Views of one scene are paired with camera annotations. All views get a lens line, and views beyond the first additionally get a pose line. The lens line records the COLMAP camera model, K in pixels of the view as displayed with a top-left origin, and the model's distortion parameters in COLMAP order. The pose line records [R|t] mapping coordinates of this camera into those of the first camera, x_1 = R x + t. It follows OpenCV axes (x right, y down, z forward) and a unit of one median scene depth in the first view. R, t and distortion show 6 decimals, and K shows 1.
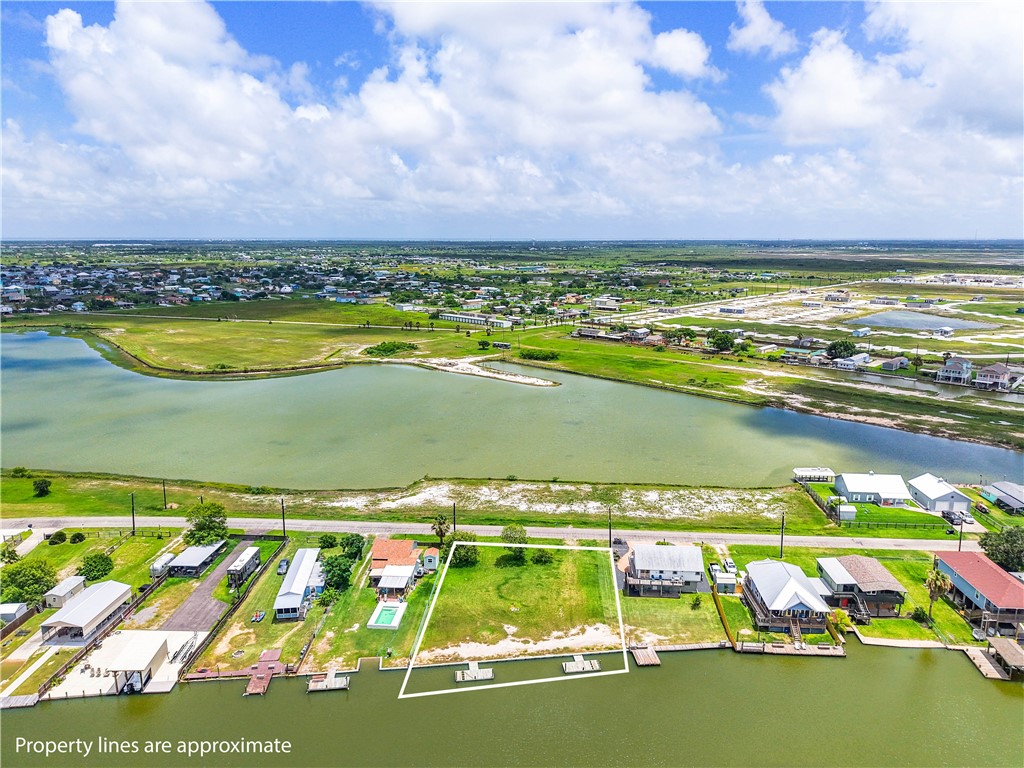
lens RADIAL K [[684.5, 0, 514.4], [0, 684.5, 381.1], [0, 0, 1]] dist [0.041652, -0.037393]
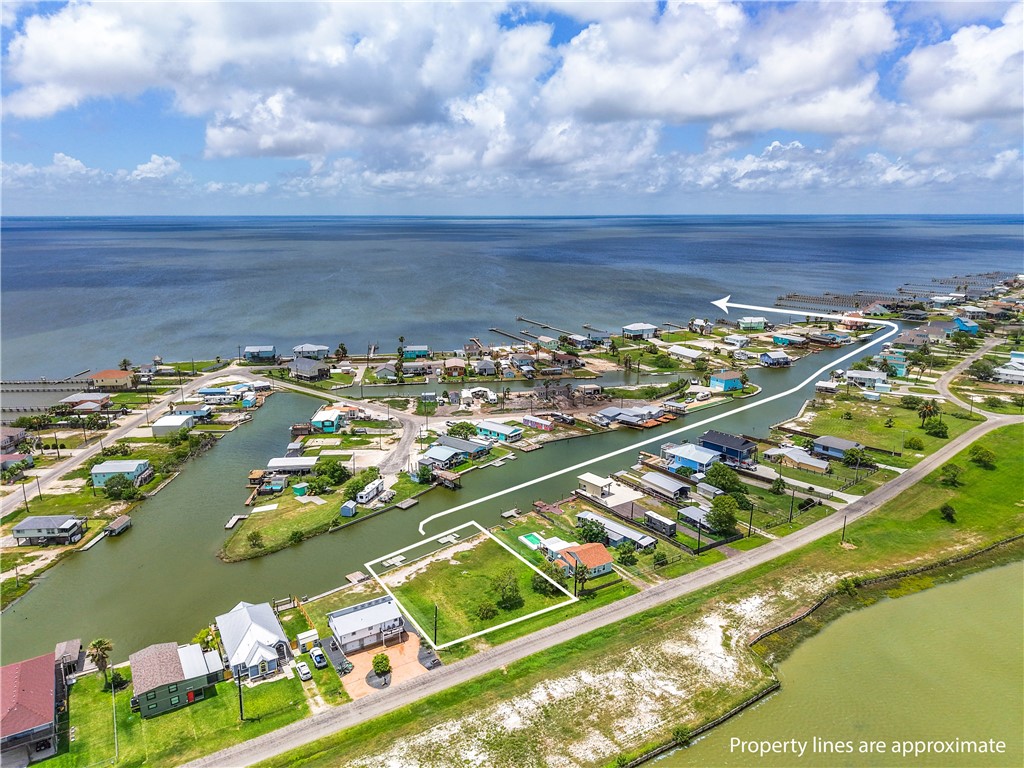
lens RADIAL K [[685.4, 0, 515.0], [0, 685.4, 382.1], [0, 0, 1]] dist [0.047812, -0.055299]
pose [[-0.811384, 0.142179, -0.566957, 0.571612], [-0.120094, 0.908721, 0.399754, -0.495878], [0.572043, 0.392442, -0.720247, 1.730709]]
